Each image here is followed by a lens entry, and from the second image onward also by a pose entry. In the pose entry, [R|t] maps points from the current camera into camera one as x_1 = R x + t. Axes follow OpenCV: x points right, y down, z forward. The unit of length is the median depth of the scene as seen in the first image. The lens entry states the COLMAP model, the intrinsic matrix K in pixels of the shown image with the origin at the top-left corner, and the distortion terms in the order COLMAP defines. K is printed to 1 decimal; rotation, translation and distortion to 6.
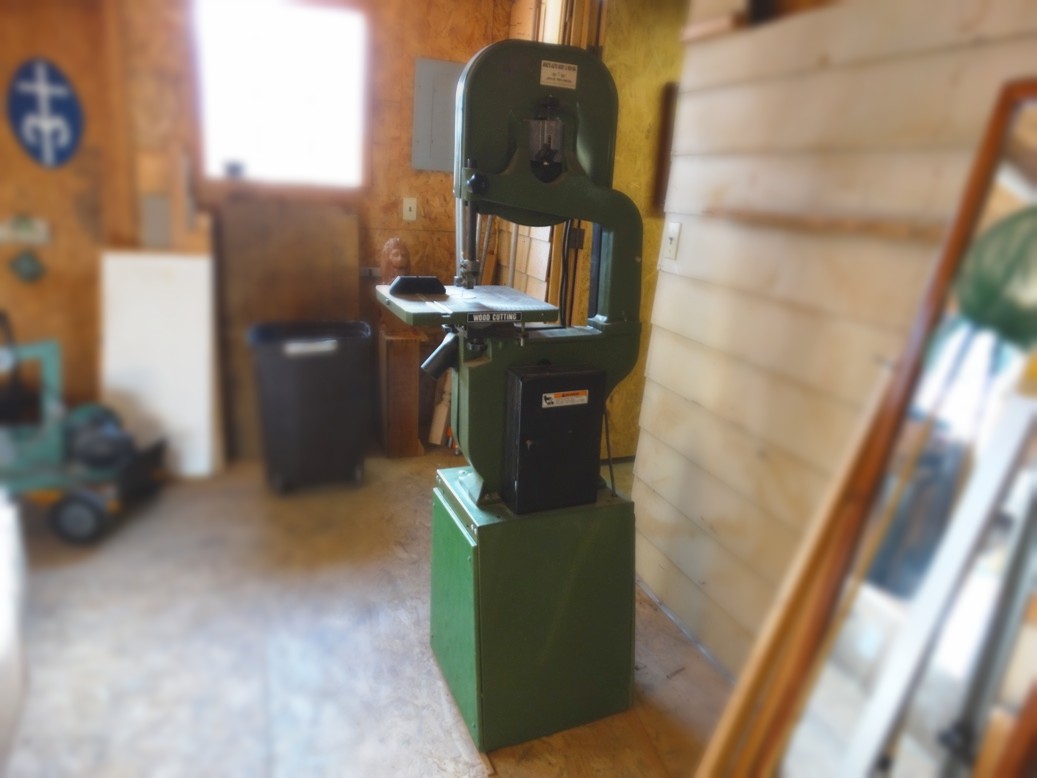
lens RADIAL K [[743.1, 0, 528.0], [0, 743.1, 390.6], [0, 0, 1]] dist [-0.003818, 0.001897]
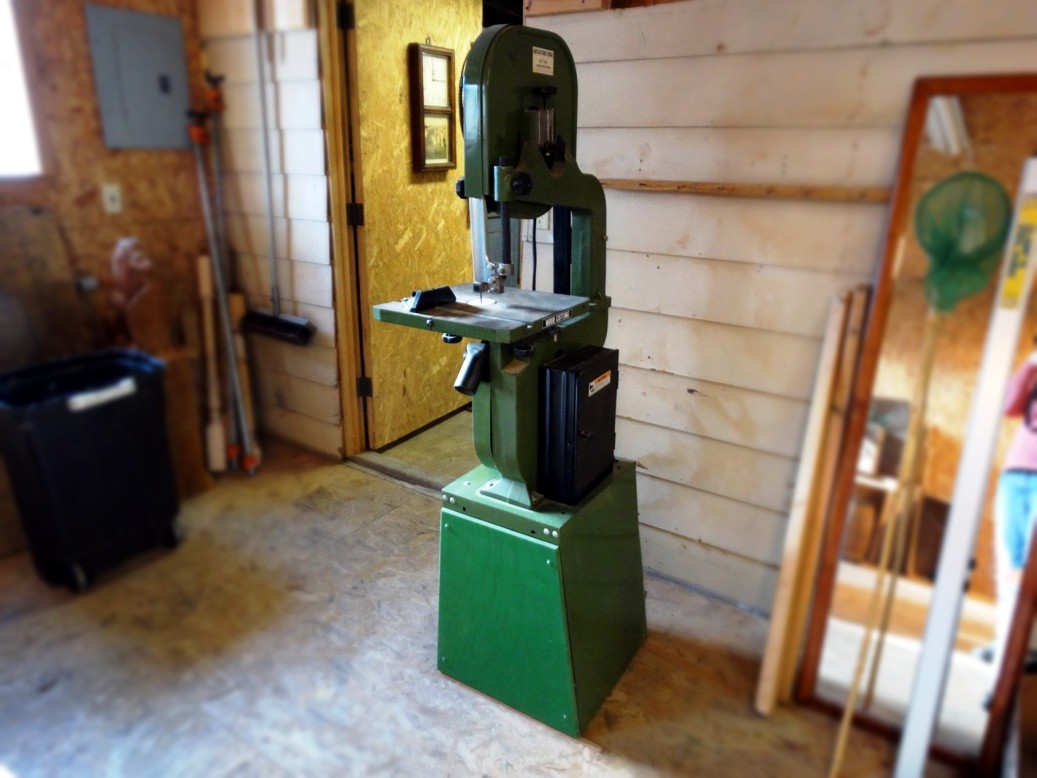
lens RADIAL K [[743.1, 0, 527.0], [0, 743.1, 390.7], [0, 0, 1]] dist [-0.003818, 0.001897]
pose [[0.819451, -0.233723, 0.523329, -0.540824], [0.194255, 0.972291, 0.130059, -0.124870], [-0.539226, -0.004918, 0.842147, 0.173272]]
